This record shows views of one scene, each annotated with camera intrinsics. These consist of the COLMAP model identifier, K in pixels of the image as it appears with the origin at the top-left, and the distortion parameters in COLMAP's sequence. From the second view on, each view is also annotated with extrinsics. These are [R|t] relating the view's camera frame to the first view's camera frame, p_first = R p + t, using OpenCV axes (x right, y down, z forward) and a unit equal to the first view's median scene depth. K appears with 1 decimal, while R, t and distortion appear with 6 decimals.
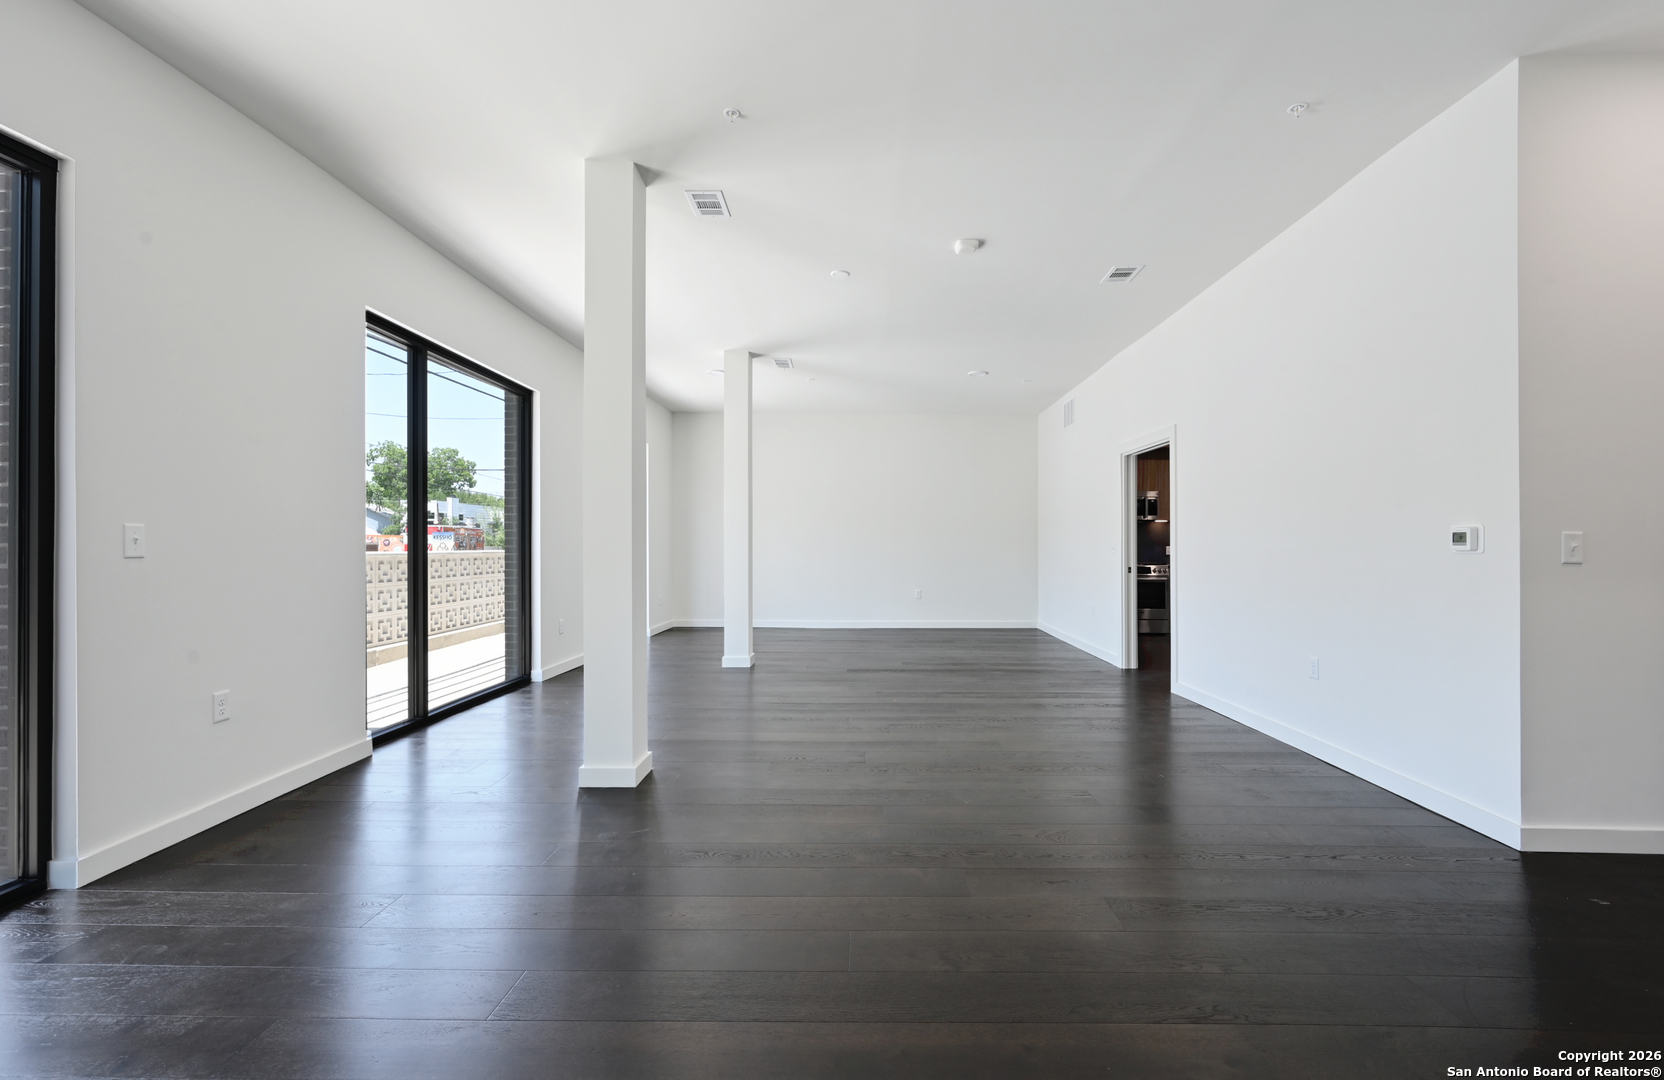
lens RADIAL K [[695.9, 0, 834.4], [0, 695.9, 534.4], [0, 0, 1]] dist [-0.000279, 0.000138]
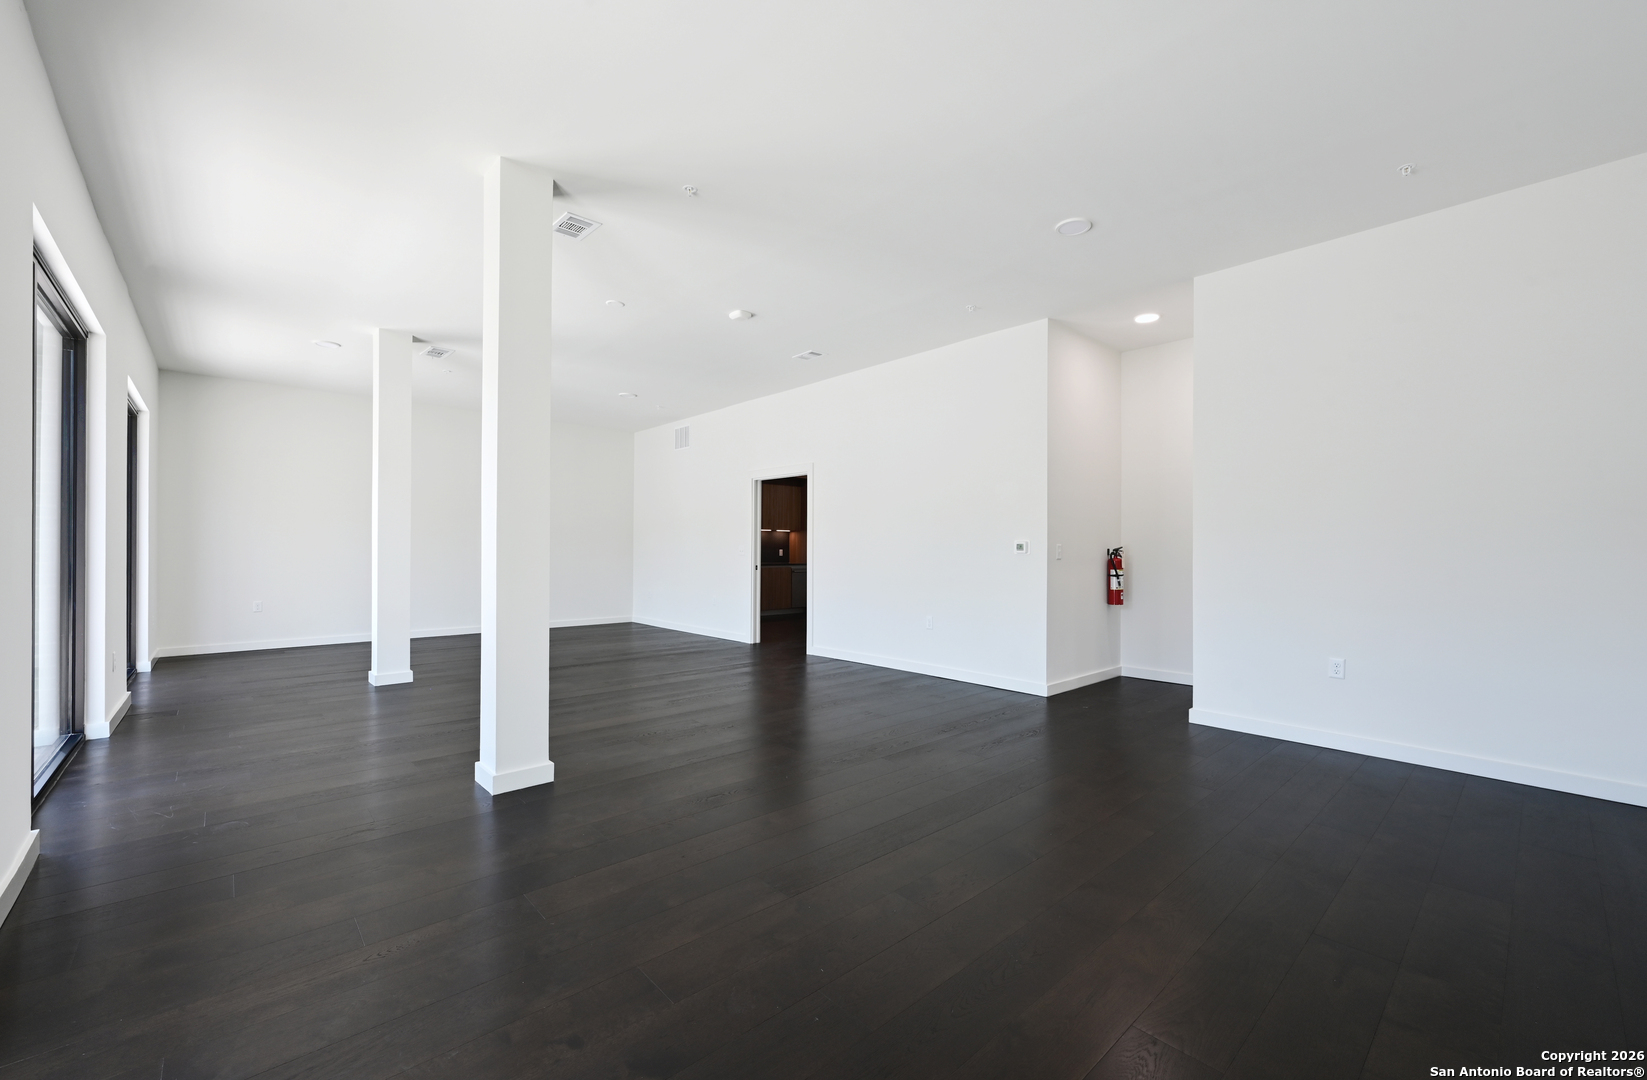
lens RADIAL K [[666.8, 0, 823.5], [0, 666.8, 540.0], [0, 0, 1]] dist [-0.019967, -0.000063]
pose [[0.730202, 0.010657, 0.683148, -0.409411], [-0.014207, 0.999899, -0.000413, -0.003063], [-0.683083, -0.009404, 0.730280, -0.000259]]
